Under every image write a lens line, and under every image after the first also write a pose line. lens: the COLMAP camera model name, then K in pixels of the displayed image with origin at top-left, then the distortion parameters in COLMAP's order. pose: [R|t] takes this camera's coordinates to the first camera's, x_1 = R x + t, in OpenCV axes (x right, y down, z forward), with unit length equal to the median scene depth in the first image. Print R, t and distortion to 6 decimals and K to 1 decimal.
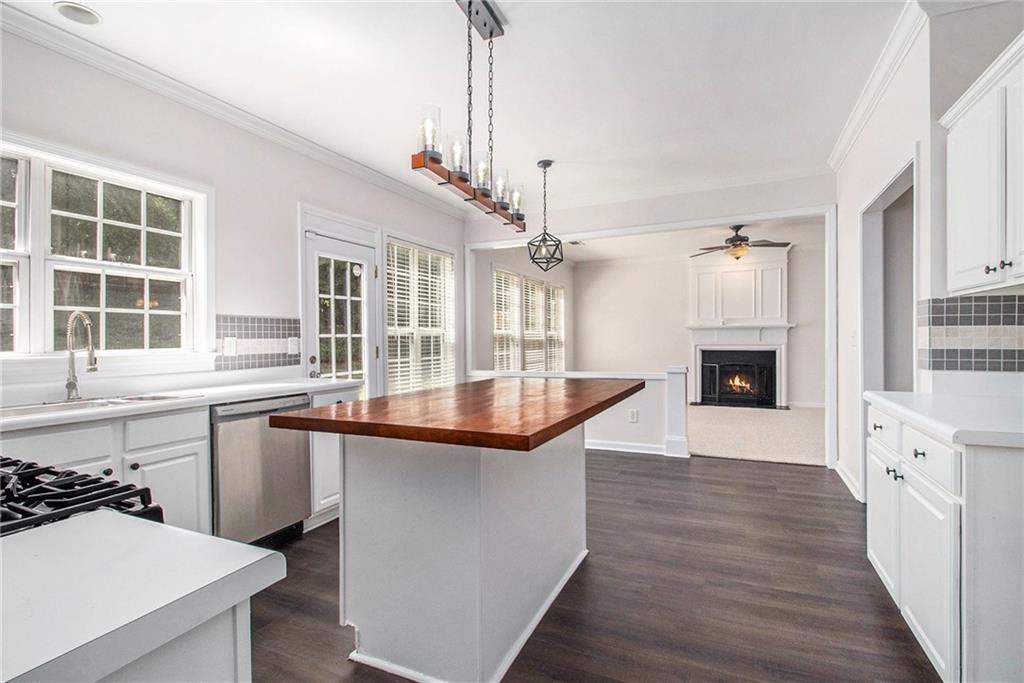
lens RADIAL K [[482.5, 0, 509.8], [0, 482.5, 344.0], [0, 0, 1]] dist [0.002655, -0.002177]
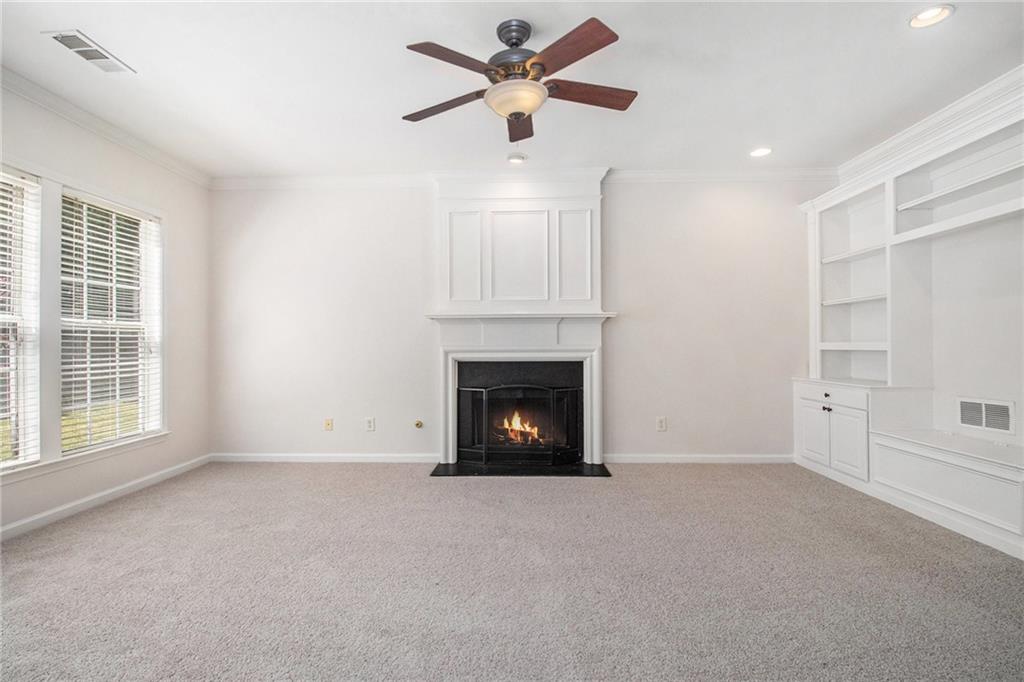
lens RADIAL K [[482.5, 0, 514.6], [0, 482.5, 335.3], [0, 0, 1]] dist [0.002655, -0.002177]
pose [[0.926608, 0.005176, 0.375993, 0.145082], [-0.001522, 0.999949, -0.010015, -0.005090], [-0.376025, 0.008708, 0.926569, 0.276726]]
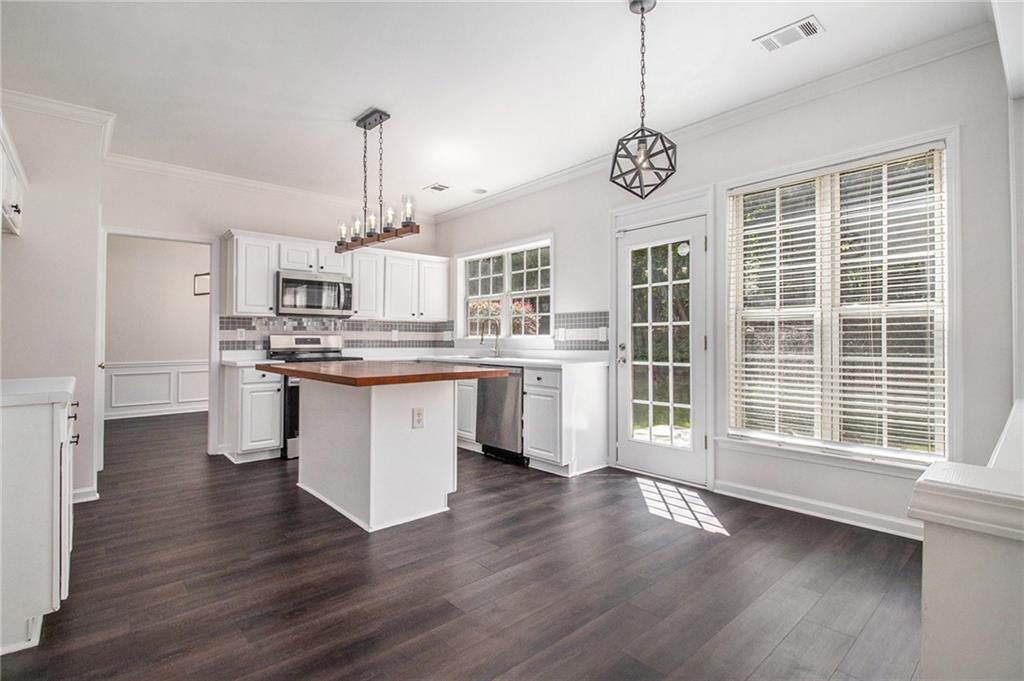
lens RADIAL K [[482.5, 0, 507.7], [0, 482.5, 335.2], [0, 0, 1]] dist [0.002655, -0.002177]
pose [[-0.392101, 0.012807, -0.919833, 1.067913], [0.007221, 0.999915, 0.010844, -0.011526], [0.919894, -0.002390, -0.392160, 1.793181]]
